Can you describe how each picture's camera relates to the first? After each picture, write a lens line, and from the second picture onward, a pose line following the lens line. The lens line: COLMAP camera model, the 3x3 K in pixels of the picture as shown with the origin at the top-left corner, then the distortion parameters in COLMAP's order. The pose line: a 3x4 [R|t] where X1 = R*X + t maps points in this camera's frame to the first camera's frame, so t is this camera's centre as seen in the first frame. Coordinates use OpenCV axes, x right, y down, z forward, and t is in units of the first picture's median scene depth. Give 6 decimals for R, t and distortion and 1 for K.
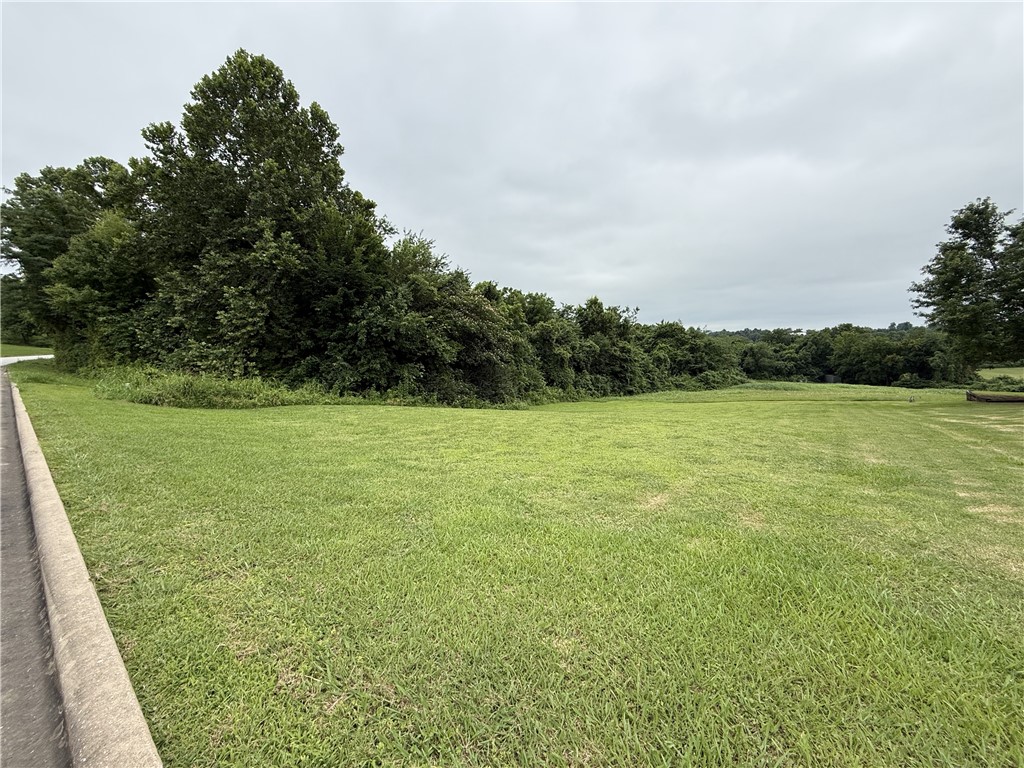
lens RADIAL K [[414.5, 0, 509.7], [0, 414.5, 382.0], [0, 0, 1]] dist [-0.000576, -0.000161]
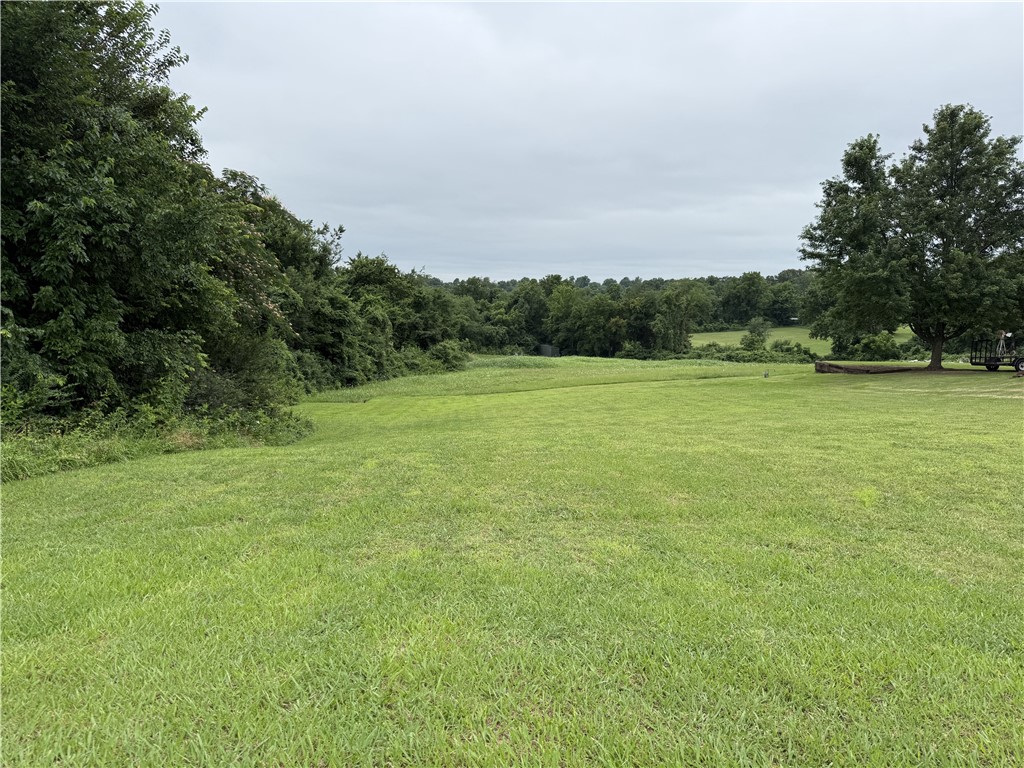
lens RADIAL K [[720.1, 0, 512.0], [0, 720.1, 383.1], [0, 0, 1]] dist [0.031071, -0.028589]
pose [[0.765619, -0.048123, 0.641492, -0.128140], [0.028296, 0.998752, 0.041153, -0.004723], [-0.642672, -0.013356, 0.766025, 0.104418]]
